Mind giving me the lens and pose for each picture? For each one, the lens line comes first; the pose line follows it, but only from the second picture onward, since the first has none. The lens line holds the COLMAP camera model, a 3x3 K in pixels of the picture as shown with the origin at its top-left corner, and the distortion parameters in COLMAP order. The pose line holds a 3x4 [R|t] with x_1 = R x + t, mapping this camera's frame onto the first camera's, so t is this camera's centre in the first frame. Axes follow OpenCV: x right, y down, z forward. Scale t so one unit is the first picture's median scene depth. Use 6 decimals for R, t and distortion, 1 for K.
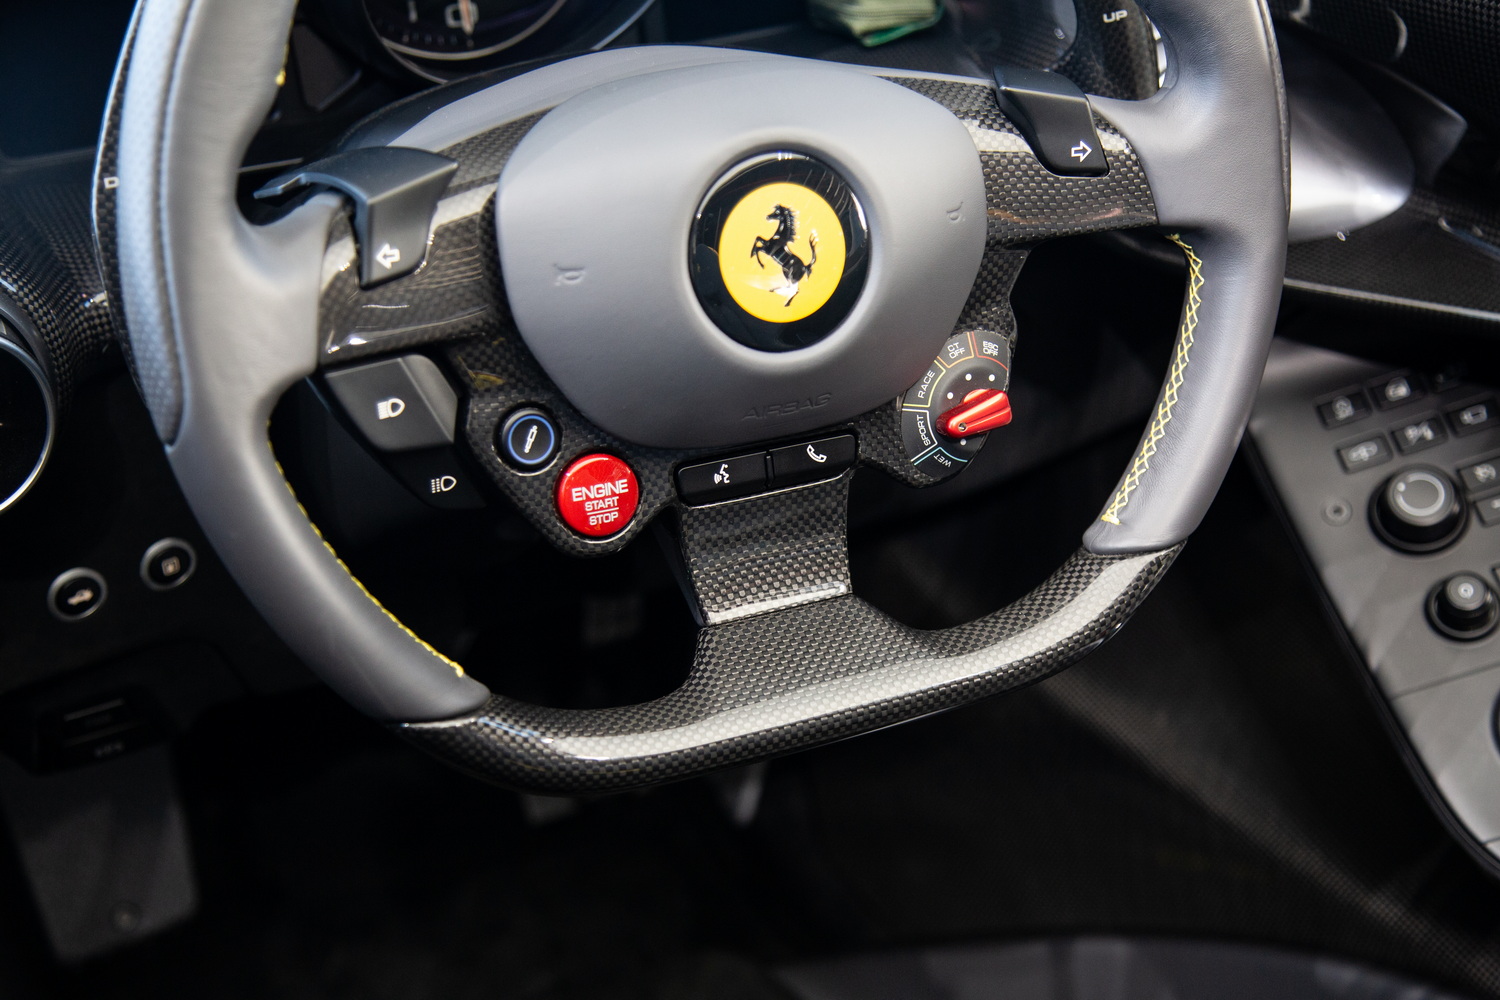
lens RADIAL K [[2092.7, 0, 738.6], [0, 2092.7, 498.2], [0, 0, 1]] dist [0.107888, 0.000000]
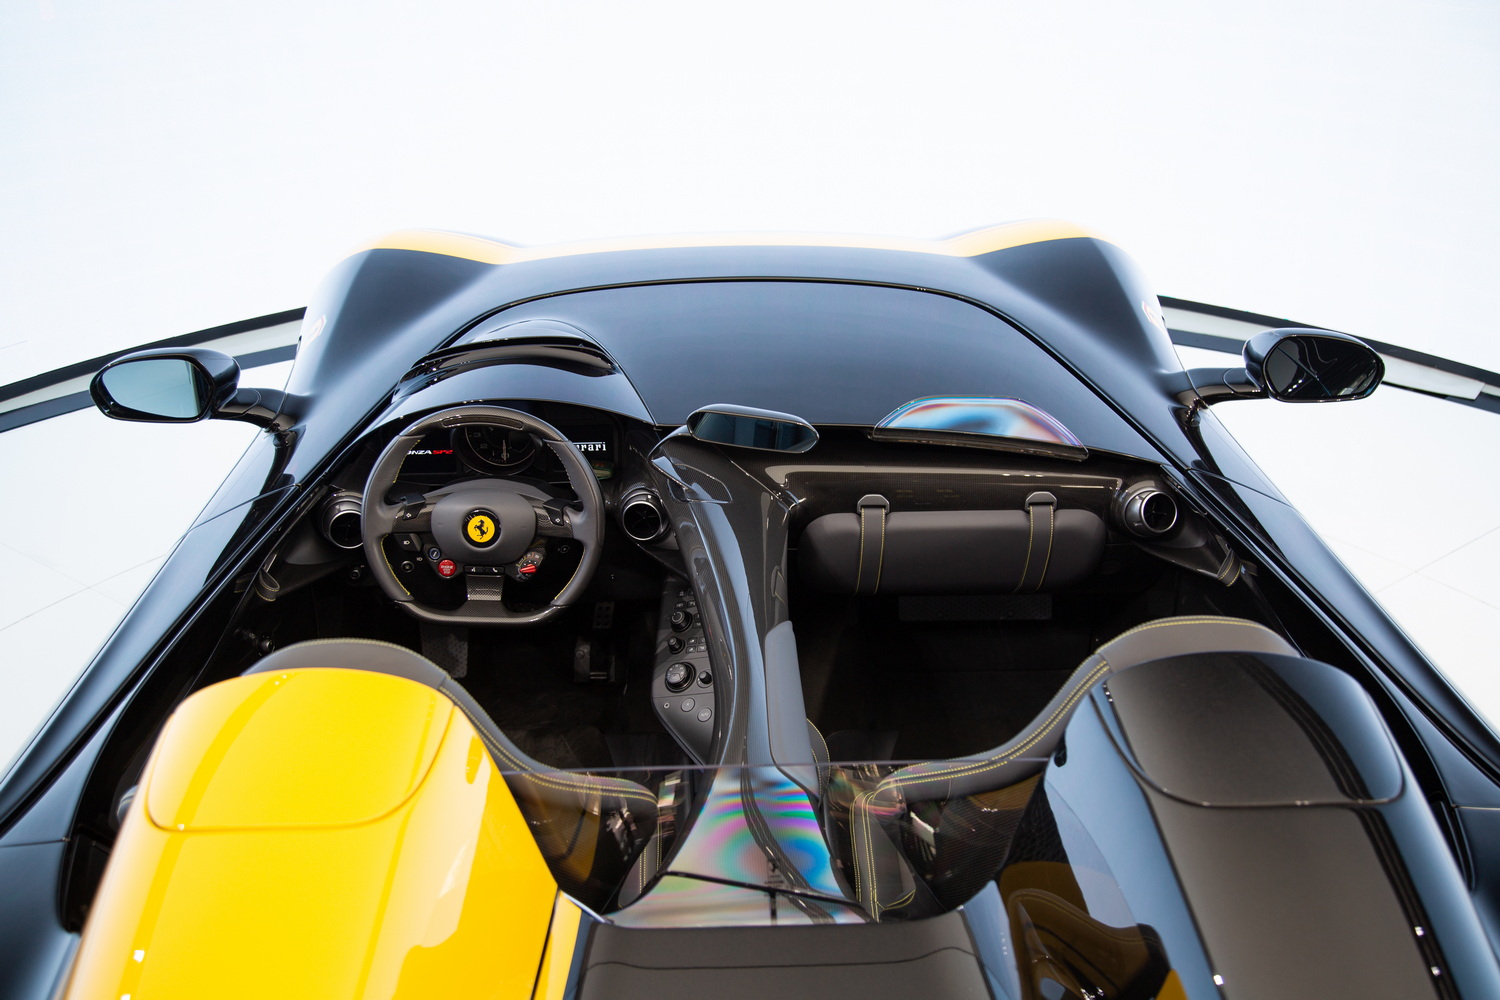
lens RADIAL K [[1318.2, 0, 745.3], [0, 1318.2, 486.4], [0, 0, 1]] dist [-0.049243, -0.001448]
pose [[0.924764, 0.193048, -0.327939, 1.513532], [-0.221011, 0.973995, -0.049872, -0.183085], [0.309784, 0.118598, 0.943381, -1.694683]]
